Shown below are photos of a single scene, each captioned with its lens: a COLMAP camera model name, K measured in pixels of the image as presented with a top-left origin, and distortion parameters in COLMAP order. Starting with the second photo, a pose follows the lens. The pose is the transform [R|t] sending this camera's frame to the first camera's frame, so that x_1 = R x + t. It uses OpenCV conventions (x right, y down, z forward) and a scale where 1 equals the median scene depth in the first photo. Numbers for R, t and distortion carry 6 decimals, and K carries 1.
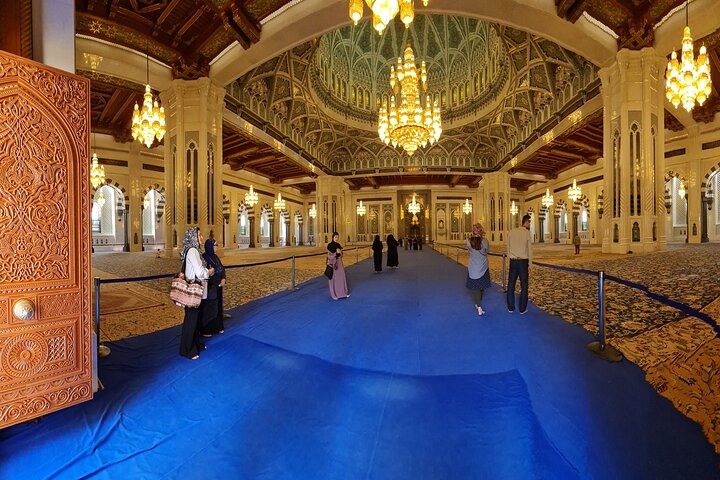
lens RADIAL K [[422.8, 0, 393.1], [0, 422.8, 223.5], [0, 0, 1]] dist [-0.091195, 0.078679]
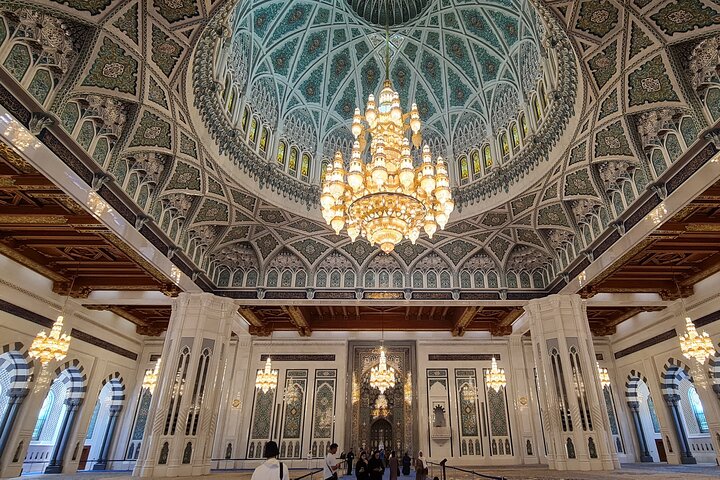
lens RADIAL K [[422.8, 0, 393.1], [0, 422.8, 223.5], [0, 0, 1]] dist [-0.091195, 0.078679]
pose [[0.984369, 0.085742, 0.153840, -0.026033], [-0.003137, 0.881890, -0.471446, 0.032604], [-0.176092, 0.463594, 0.868373, 0.526840]]
